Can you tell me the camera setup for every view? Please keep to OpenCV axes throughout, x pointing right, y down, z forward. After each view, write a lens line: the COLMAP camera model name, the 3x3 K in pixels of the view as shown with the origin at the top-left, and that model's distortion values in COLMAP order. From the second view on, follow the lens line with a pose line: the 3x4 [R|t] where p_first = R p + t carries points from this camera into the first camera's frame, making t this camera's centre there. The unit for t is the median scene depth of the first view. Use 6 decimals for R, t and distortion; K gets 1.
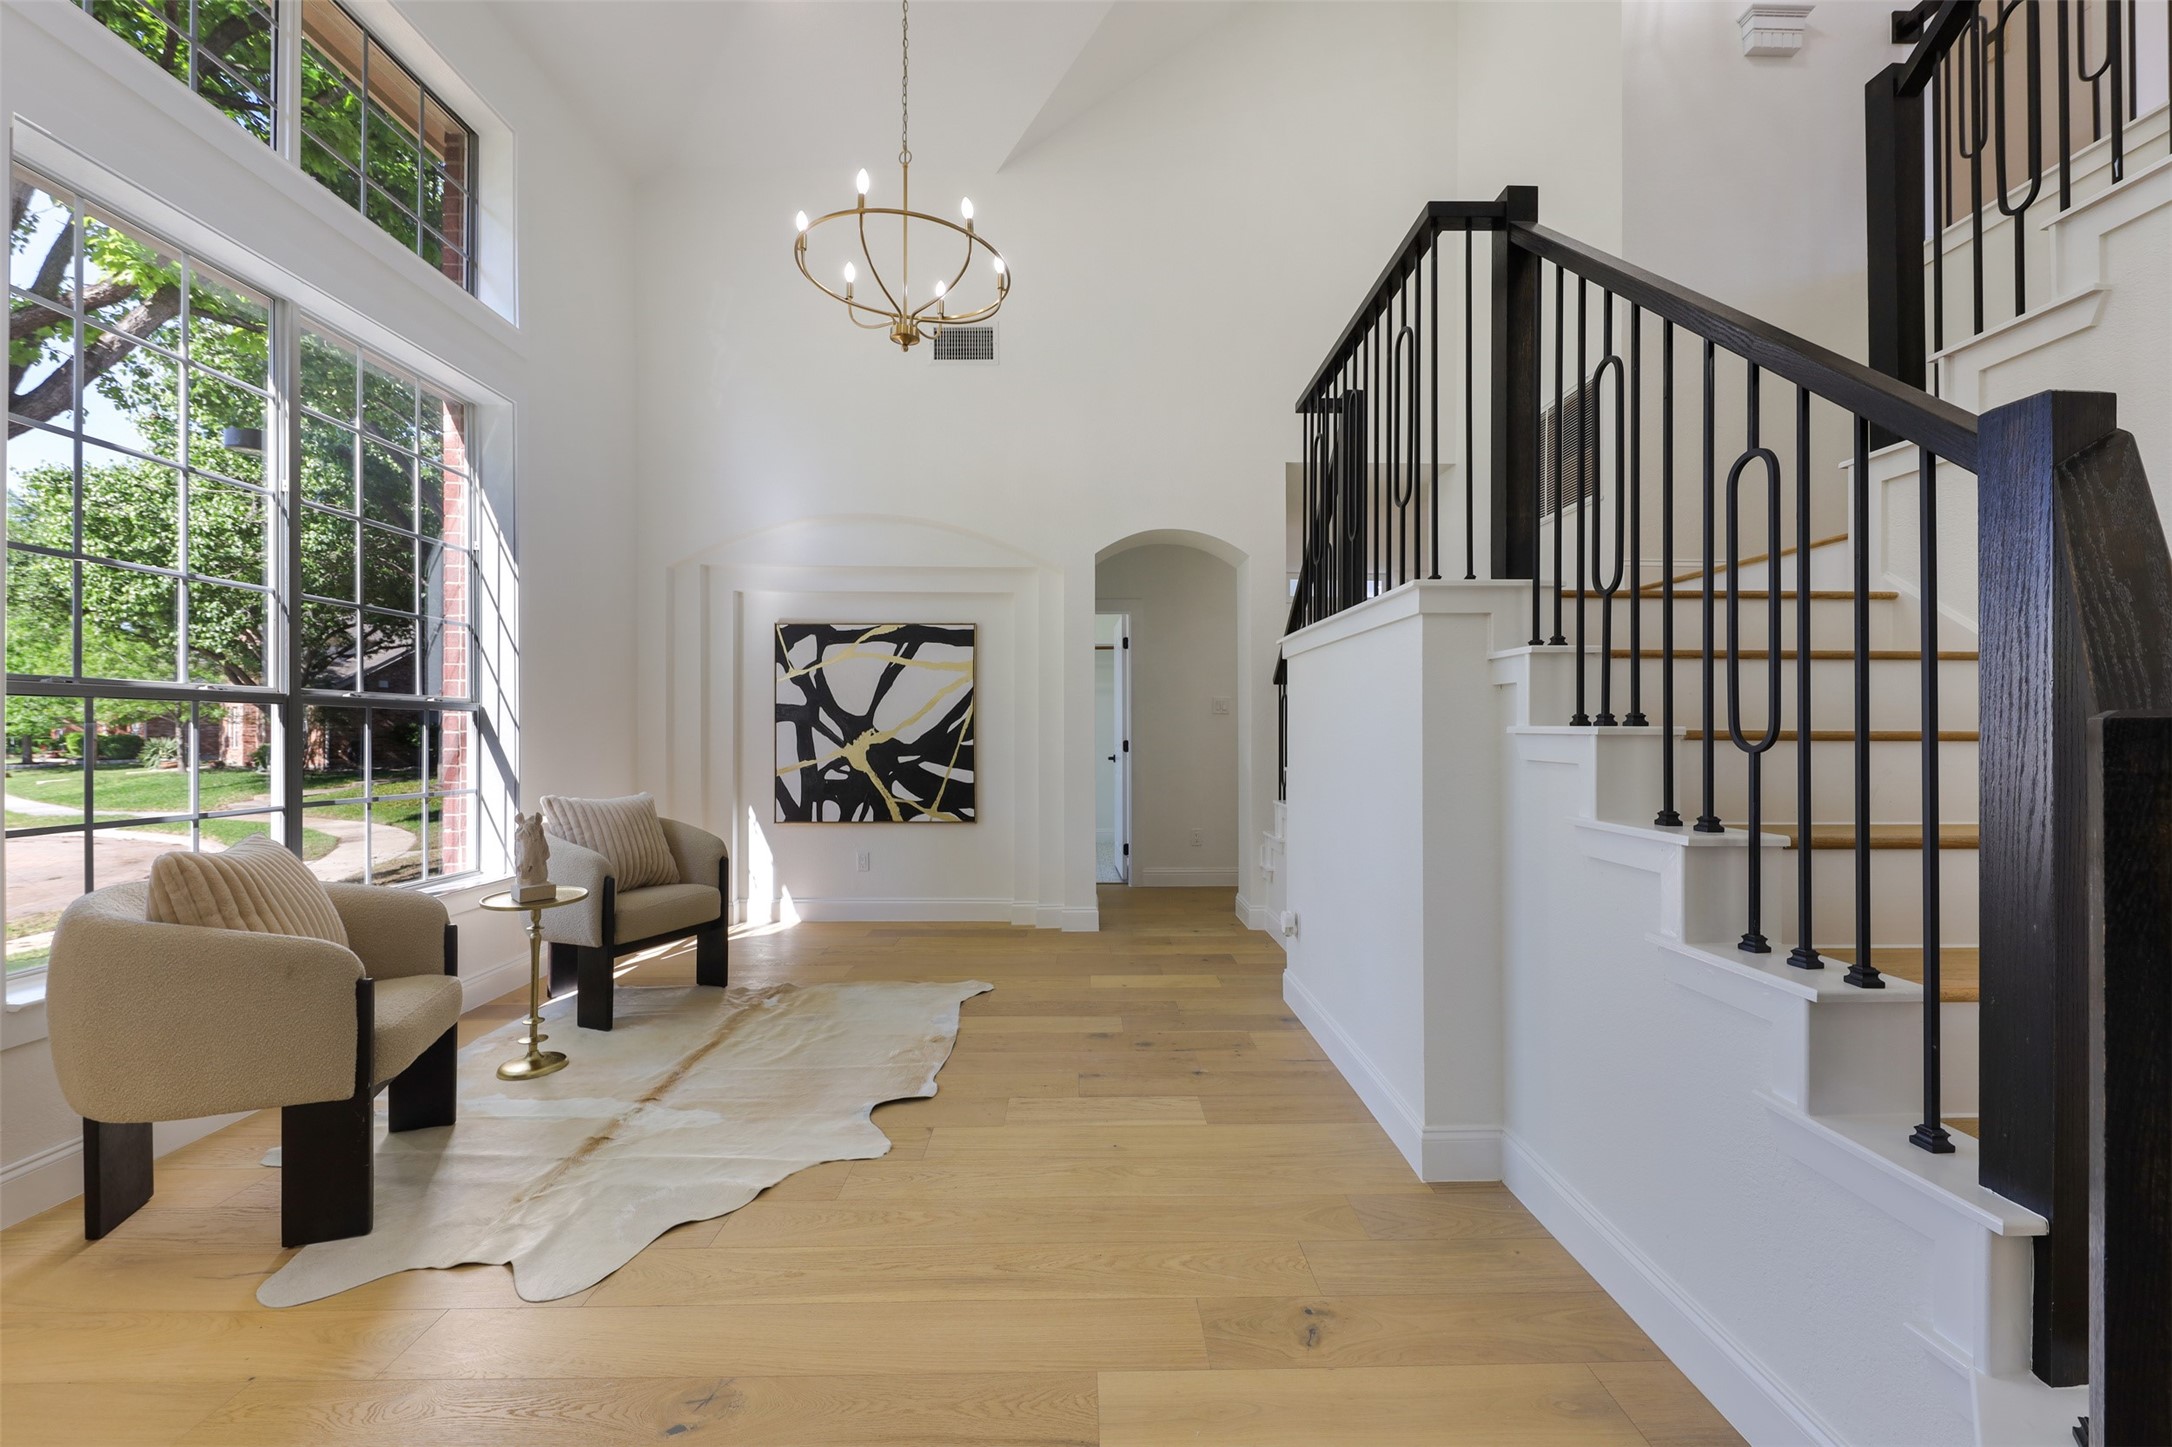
lens RADIAL K [[842.2, 0, 1093.4], [0, 842.2, 731.2], [0, 0, 1]] dist [0.017256, -0.009245]
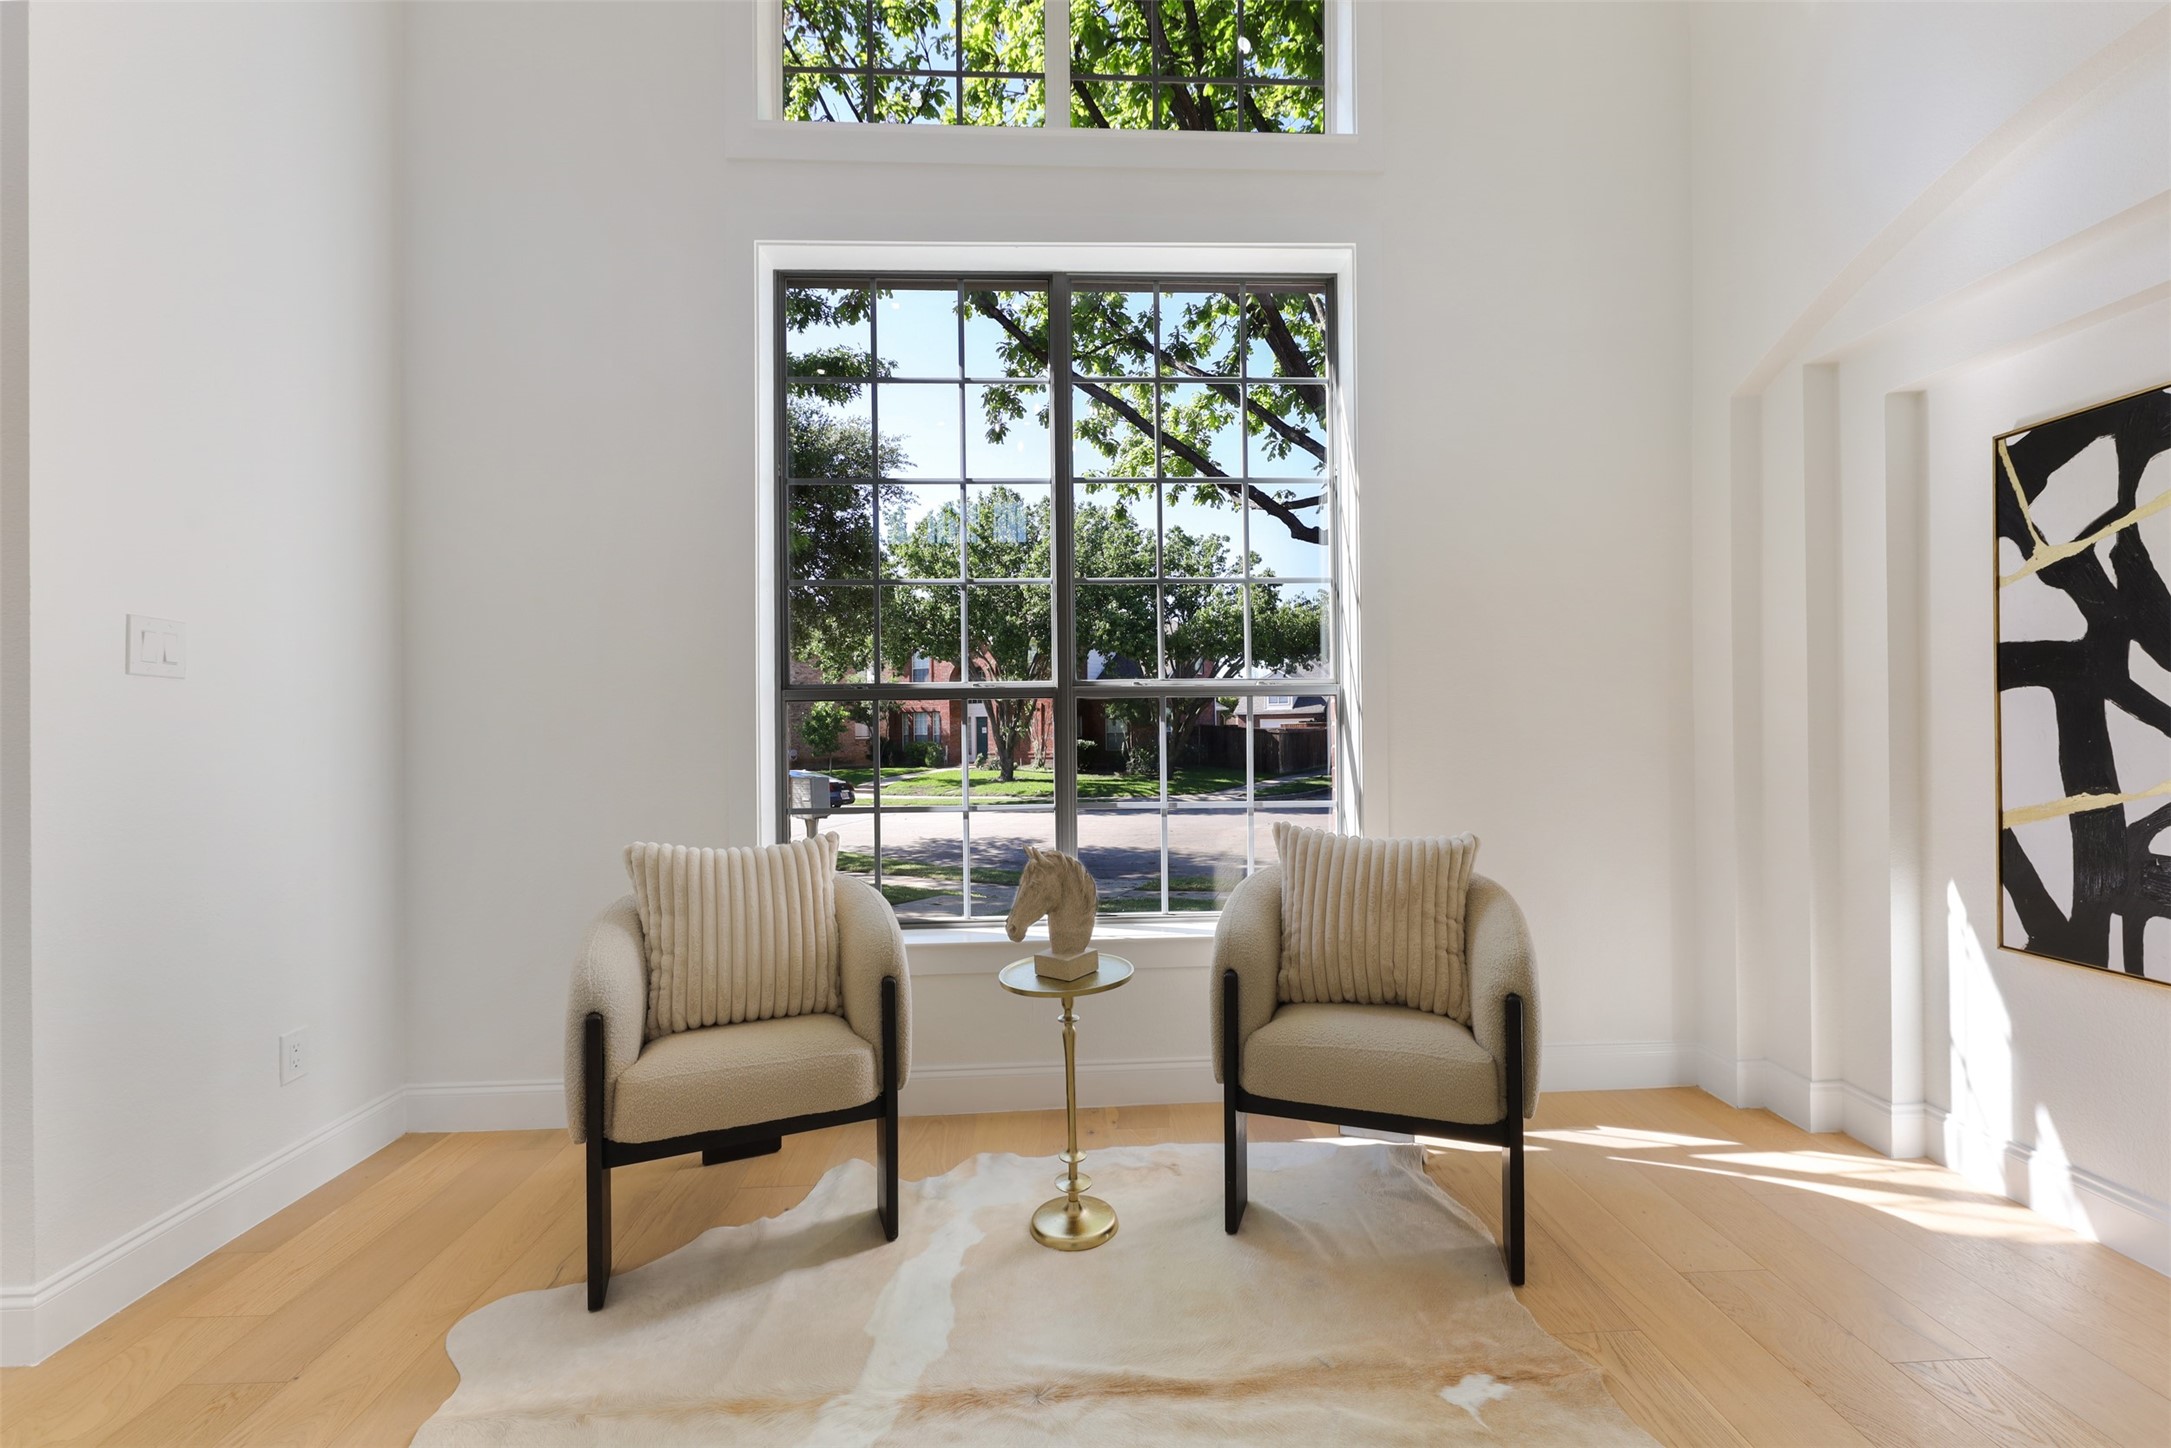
lens RADIAL K [[898.8, 0, 1085.5], [0, 898.8, 724.0], [0, 0, 1]] dist [-0.000040, -0.000028]
pose [[0.026032, -0.004962, -0.999649, 0.050077], [0.013031, 0.999904, -0.004624, 0.002548], [0.999576, -0.012906, 0.026094, 0.941047]]
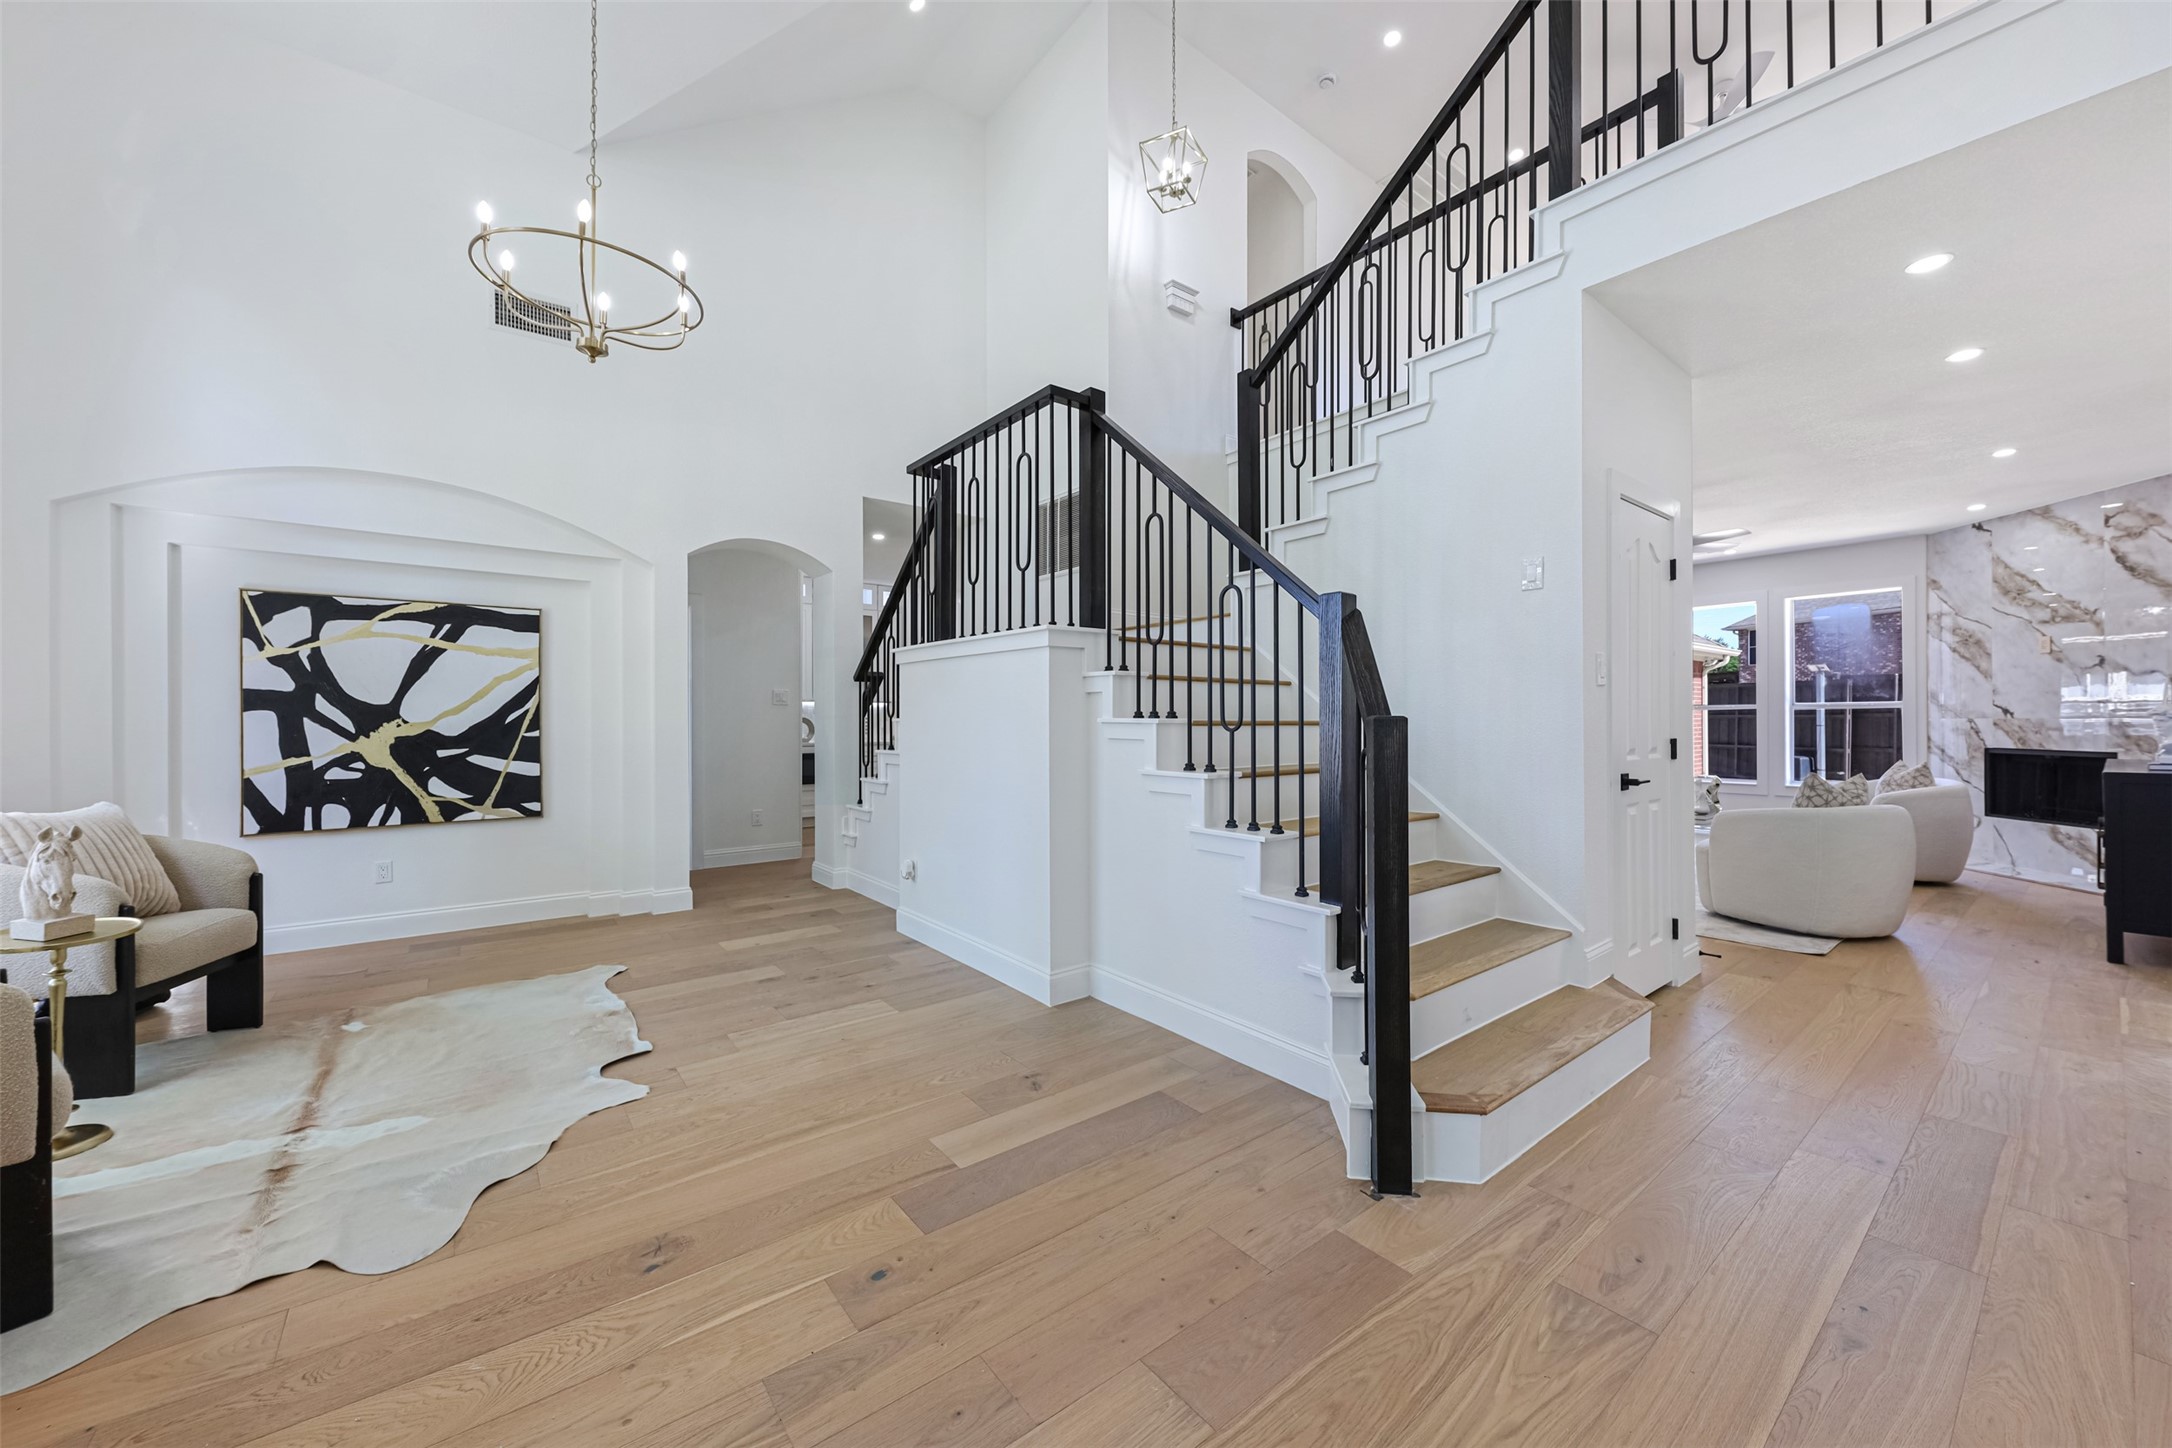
lens RADIAL K [[799.3, 0, 1086.0], [0, 799.3, 724.0], [0, 0, 1]] dist [0.000083, -0.000082]
pose [[0.802801, -0.005723, 0.596220, -0.306237], [0.002226, 0.999976, 0.006600, -0.003147], [-0.596243, -0.003972, 0.802794, -0.161701]]
